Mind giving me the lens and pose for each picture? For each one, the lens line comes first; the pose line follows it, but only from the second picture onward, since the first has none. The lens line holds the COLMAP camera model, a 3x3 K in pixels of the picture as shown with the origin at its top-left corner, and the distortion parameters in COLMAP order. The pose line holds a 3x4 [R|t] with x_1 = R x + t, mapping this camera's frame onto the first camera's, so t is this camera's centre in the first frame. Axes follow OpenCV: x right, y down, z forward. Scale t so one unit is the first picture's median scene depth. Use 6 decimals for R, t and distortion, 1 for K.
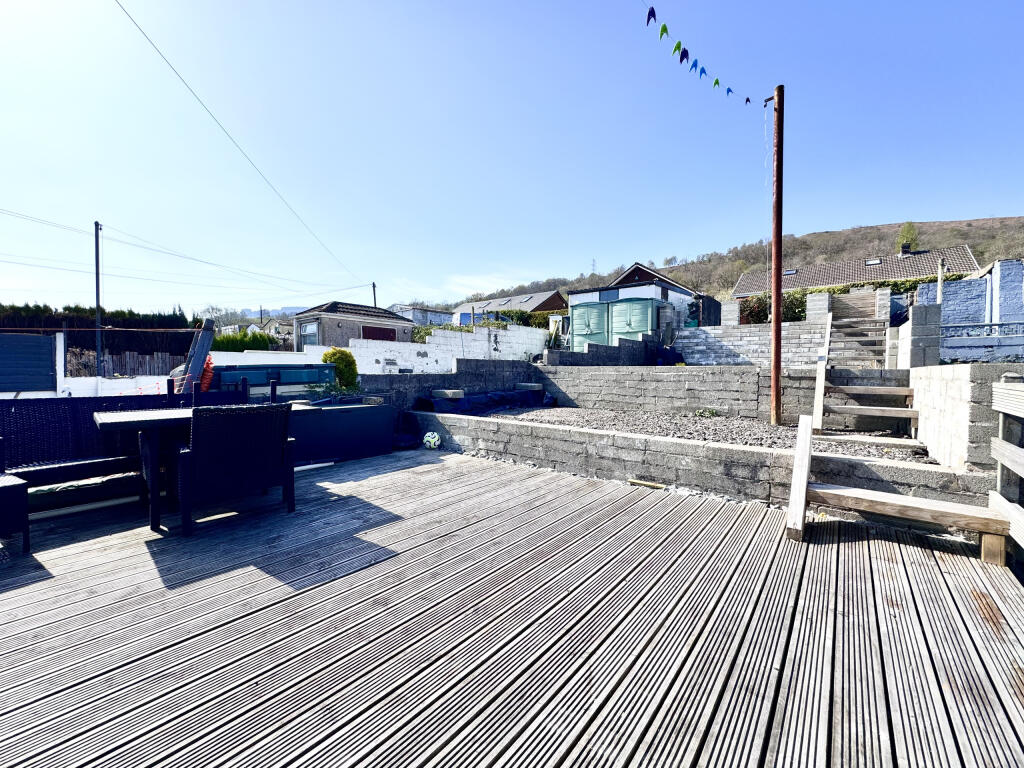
lens RADIAL K [[406.9, 0, 512.0], [0, 406.9, 384.0], [0, 0, 1]] dist [-0.001401, -0.000281]
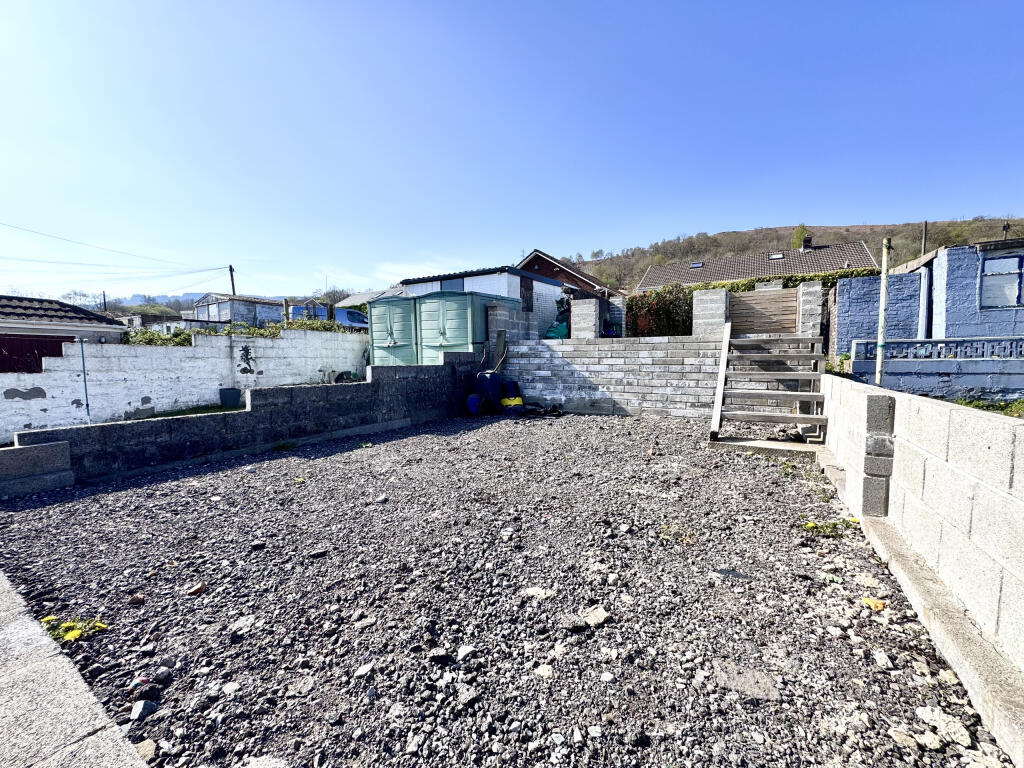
lens RADIAL K [[406.9, 0, 512.0], [0, 406.9, 384.0], [0, 0, 1]] dist [-0.001401, -0.000281]
pose [[0.987439, -0.018948, 0.156859, 0.303753], [0.015298, 0.999584, 0.024443, -0.084995], [-0.157257, -0.021736, 0.987318, 0.372074]]
